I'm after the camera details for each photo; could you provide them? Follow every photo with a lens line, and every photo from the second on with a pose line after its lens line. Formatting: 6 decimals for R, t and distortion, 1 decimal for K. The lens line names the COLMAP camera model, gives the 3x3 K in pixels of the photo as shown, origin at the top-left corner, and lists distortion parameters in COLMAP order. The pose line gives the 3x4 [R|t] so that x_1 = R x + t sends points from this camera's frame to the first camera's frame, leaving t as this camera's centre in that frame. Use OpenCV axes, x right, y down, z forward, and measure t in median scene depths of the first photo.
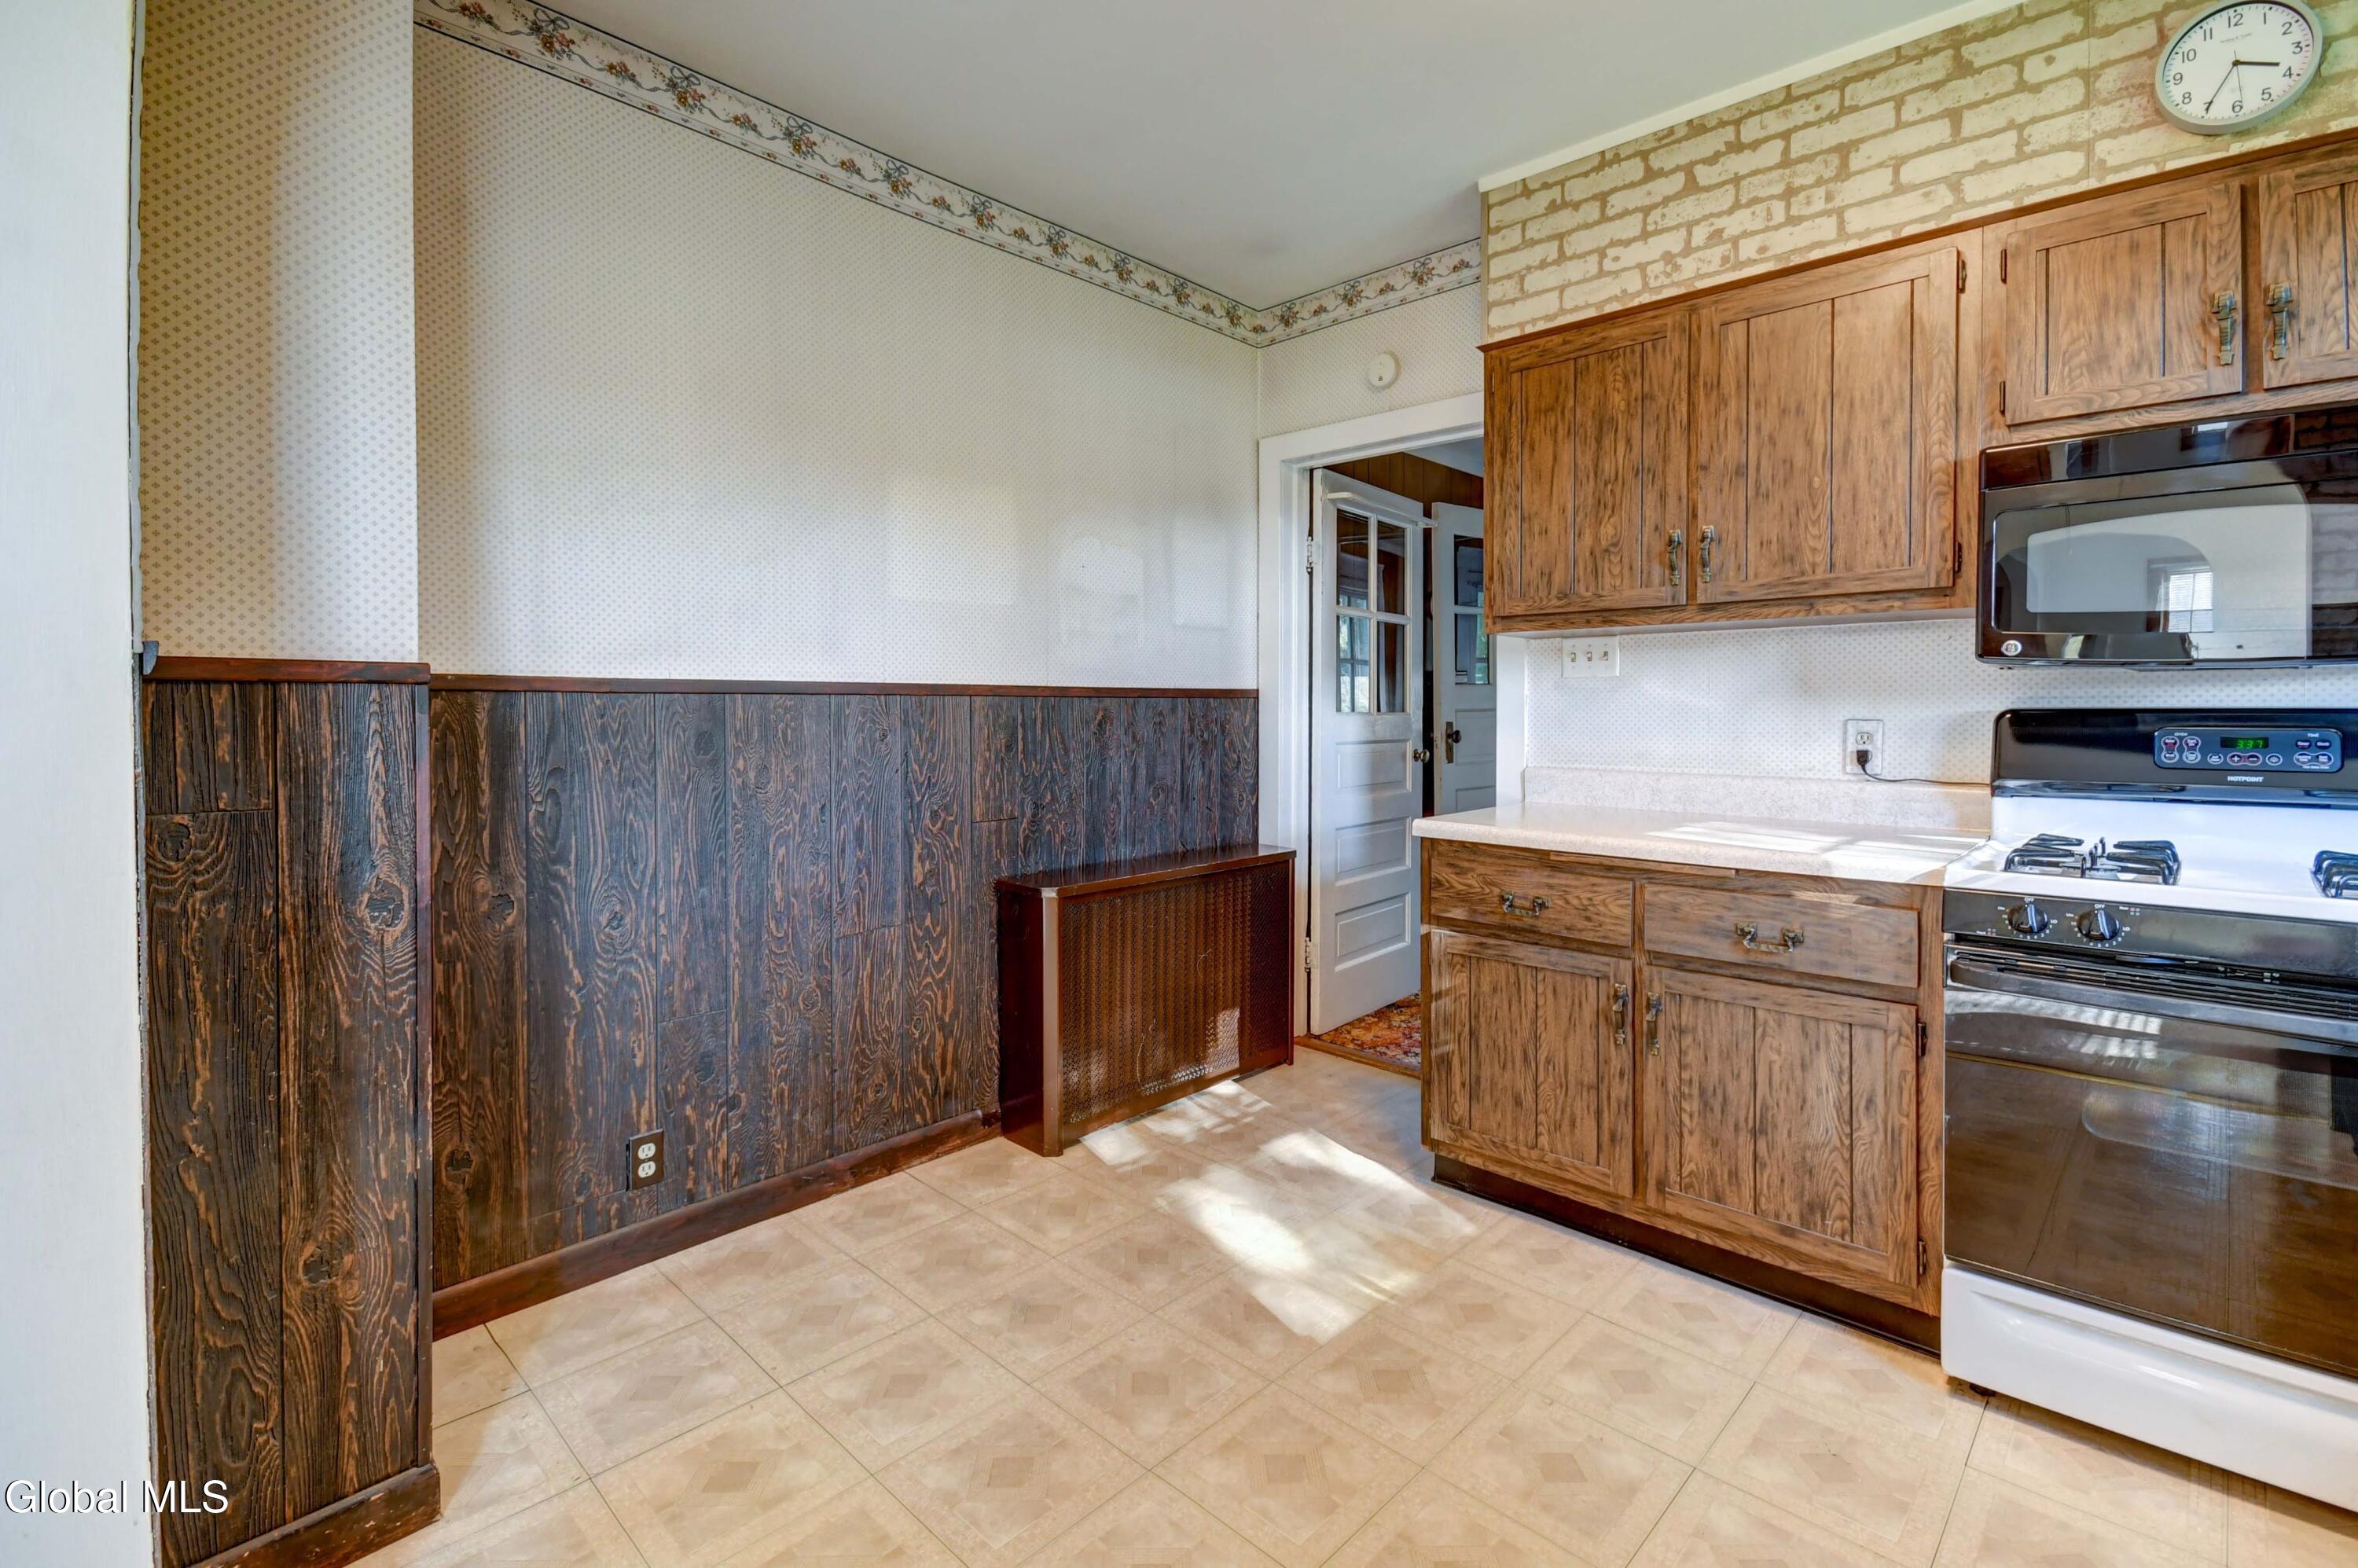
lens RADIAL K [[1092.0, 0, 1170.5], [0, 1092.0, 724.8], [0, 0, 1]] dist [0.002497, -0.001320]
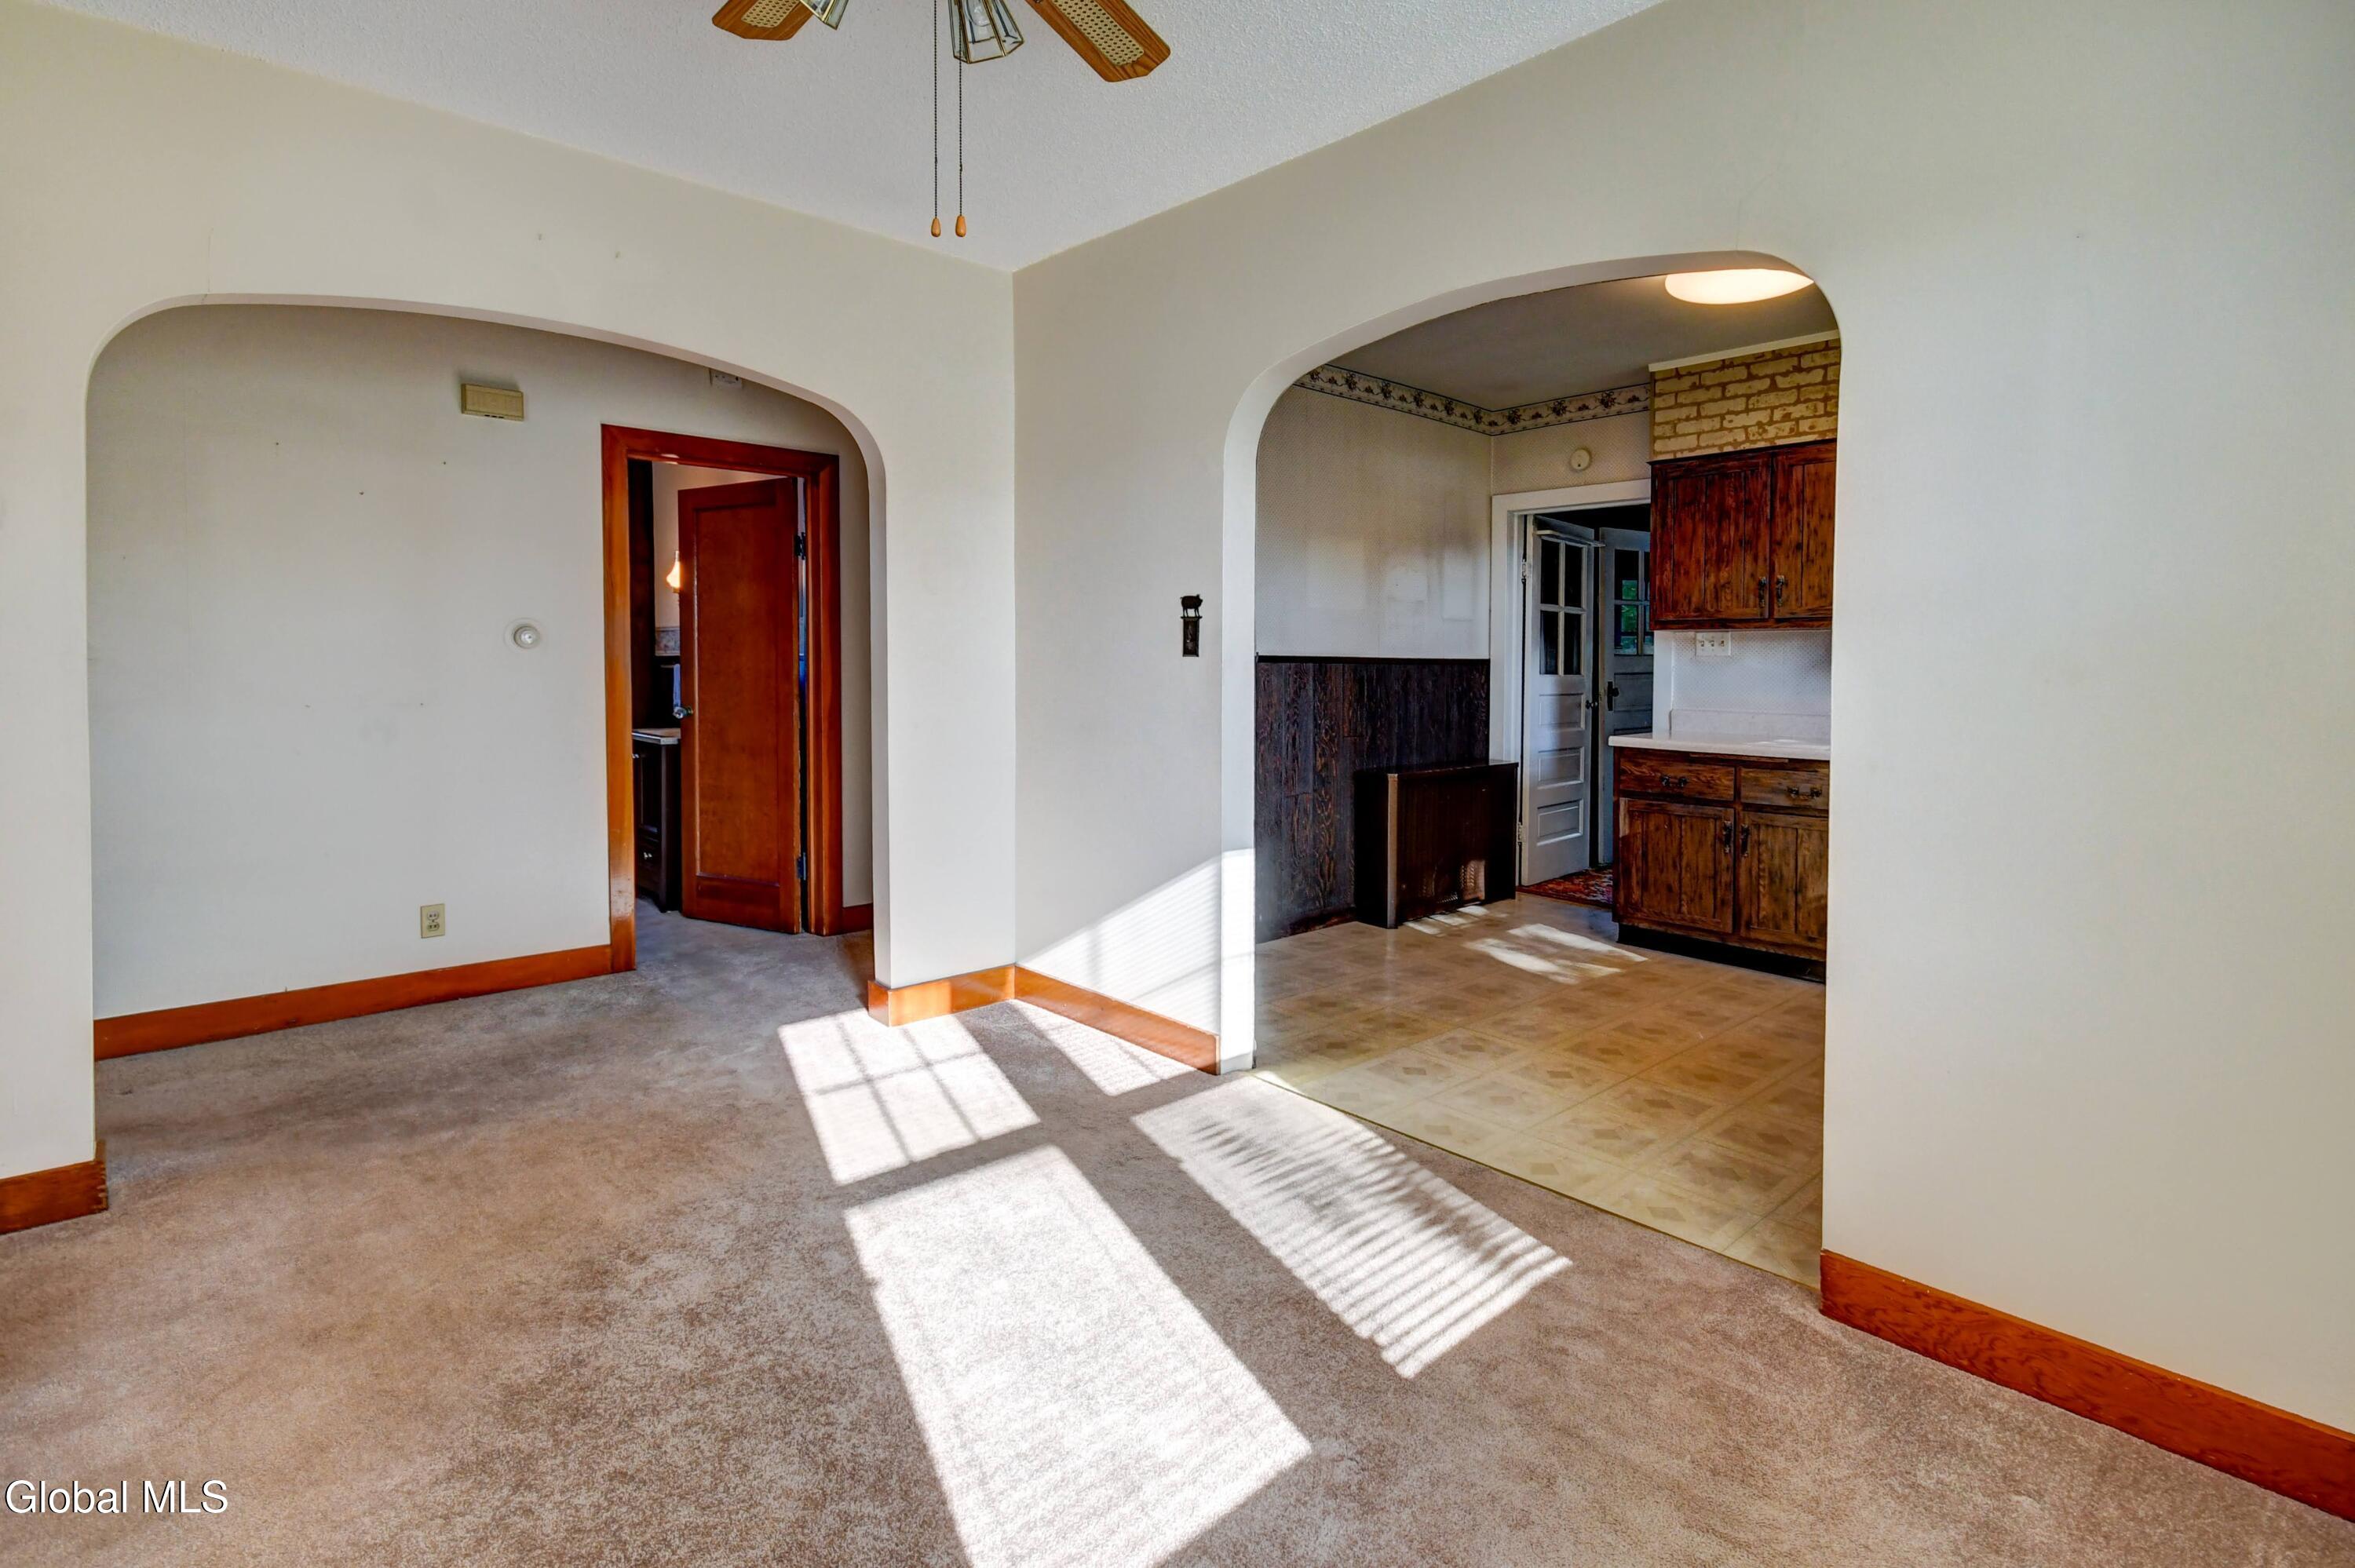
lens RADIAL K [[1135.4, 0, 1178.5], [0, 1135.4, 685.2], [0, 0, 1]] dist [-0.006047, 0.002443]
pose [[0.997309, 0.010802, -0.072518, -0.367086], [-0.010578, 0.999938, 0.003475, 0.004575], [0.072551, -0.002698, 0.997361, -0.950662]]
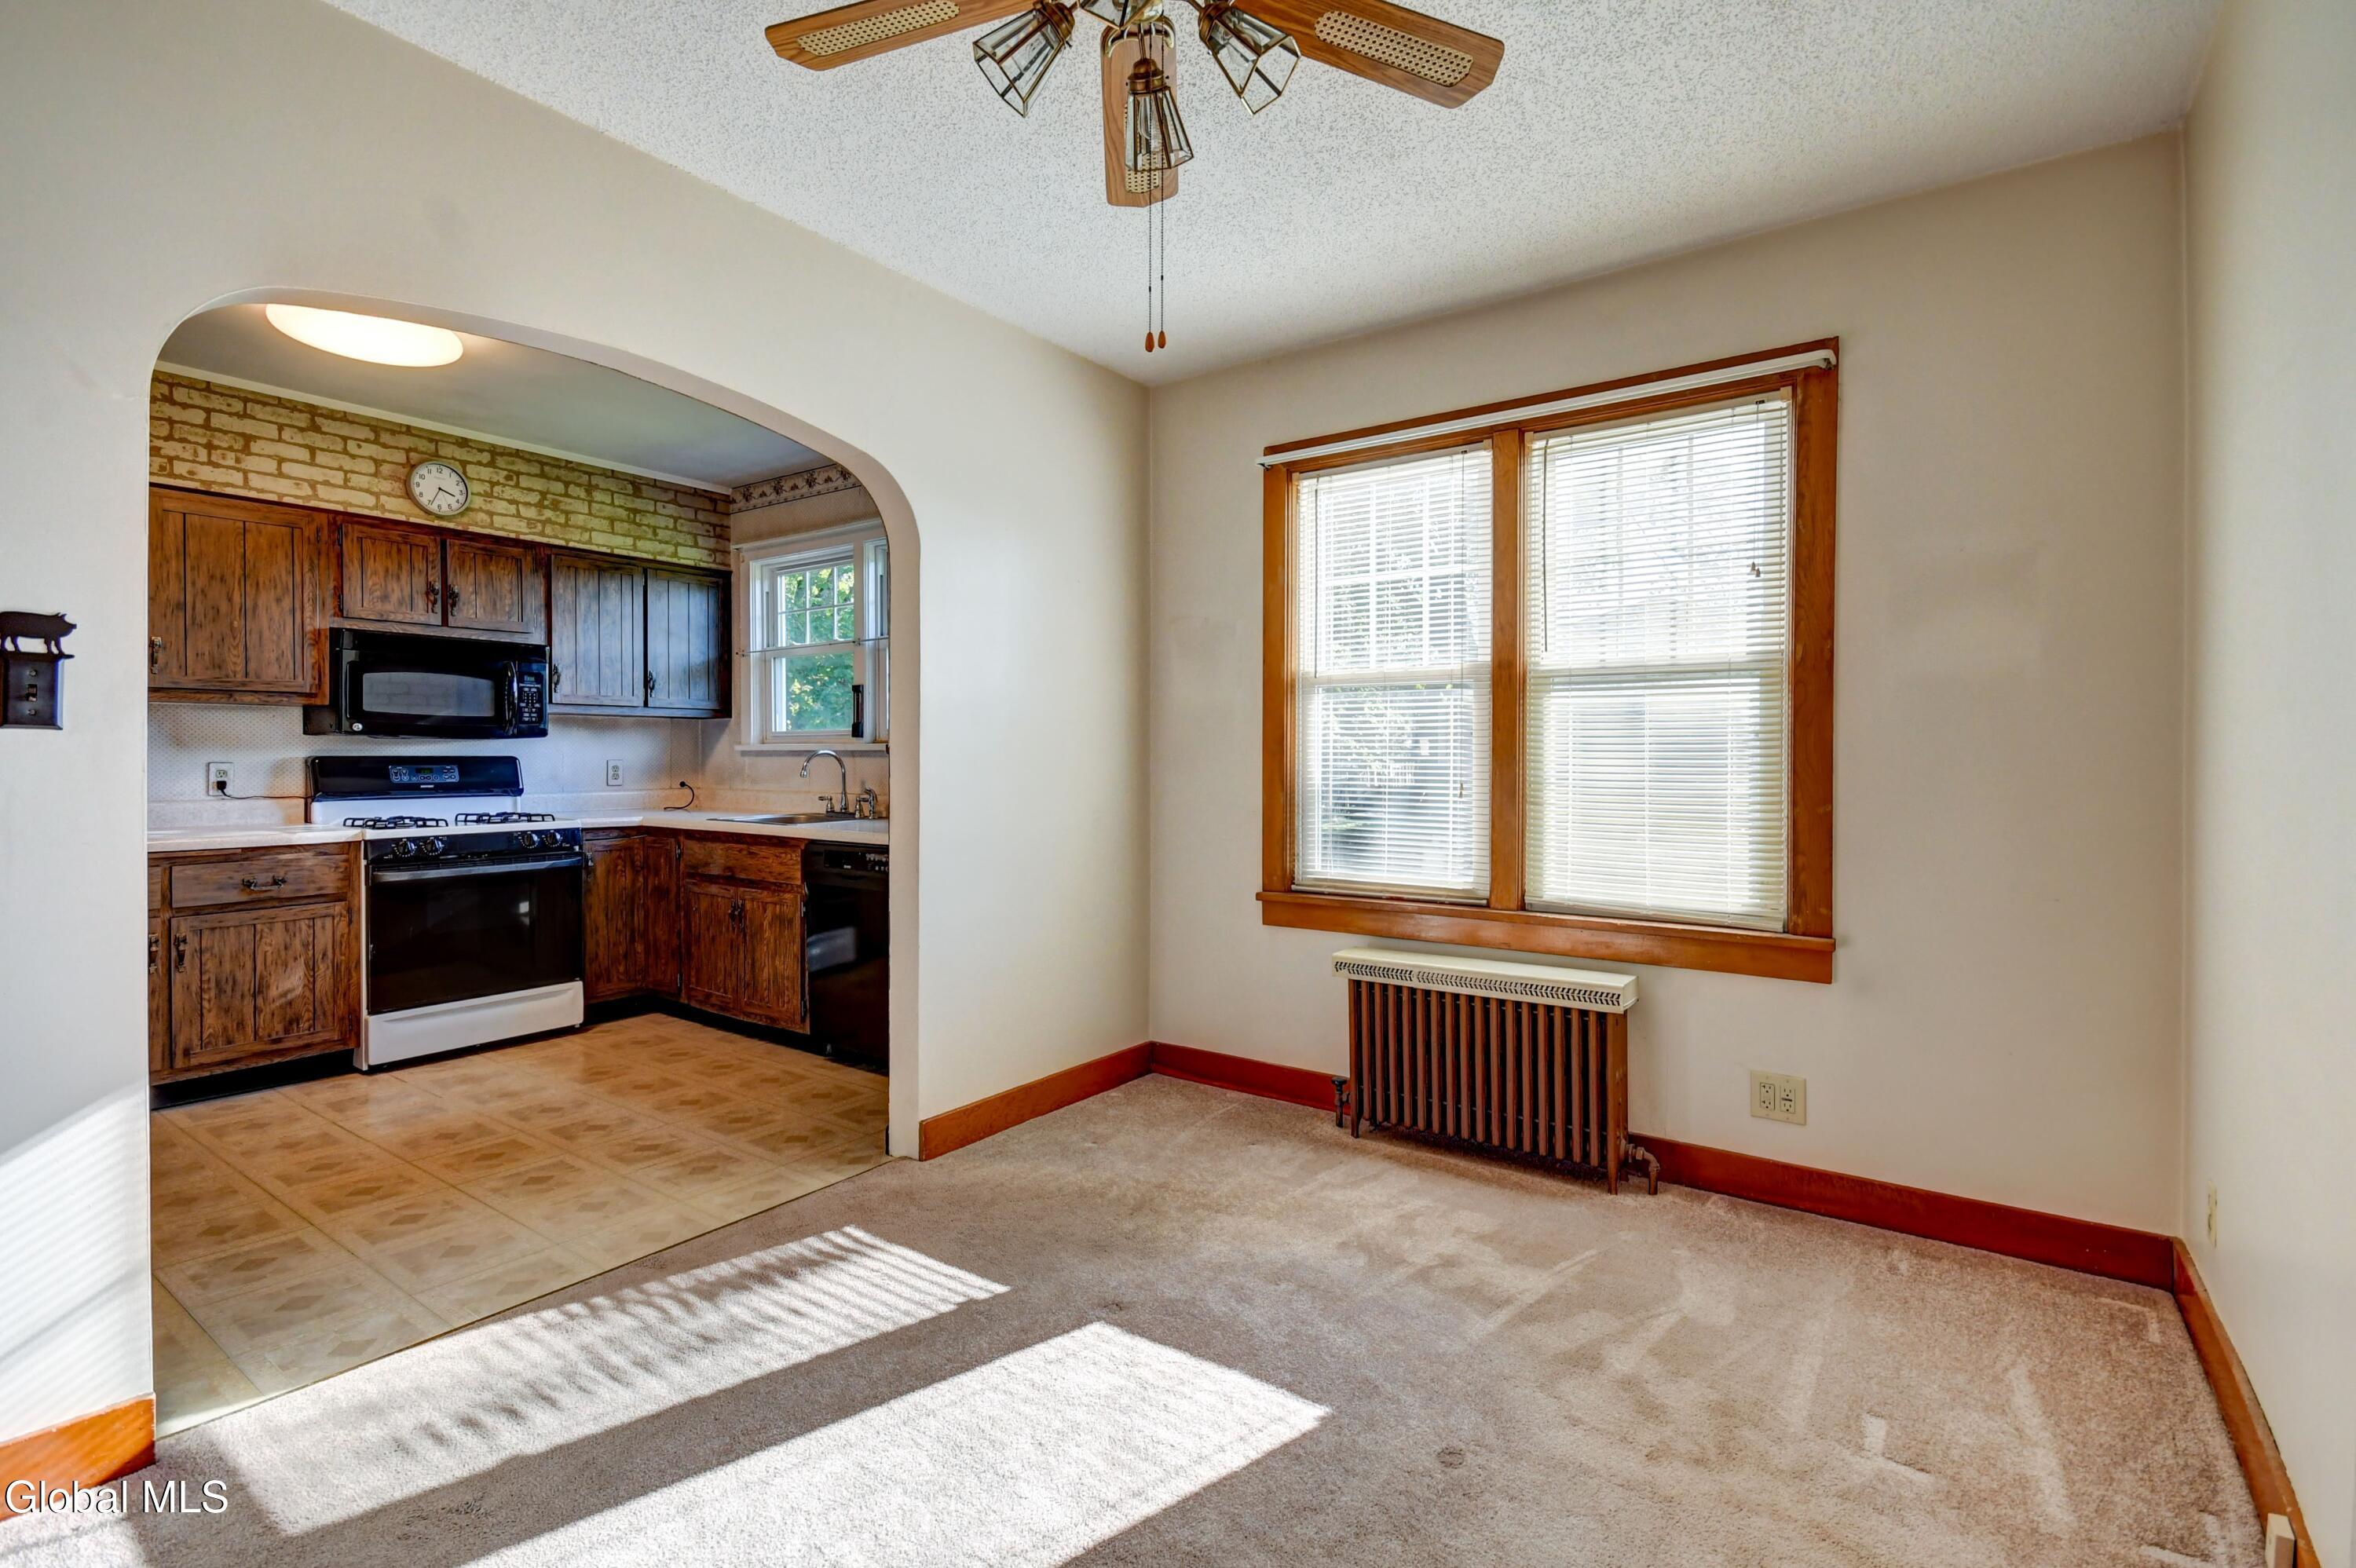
lens RADIAL K [[1091.0, 0, 1189.7], [0, 1091.0, 757.5], [0, 0, 1]] dist [0.002497, -0.001320]
pose [[-0.145410, -0.002273, 0.989369, -1.228648], [0.013068, 0.999906, 0.004217, -0.000585], [-0.989285, 0.013542, -0.145366, -0.213988]]
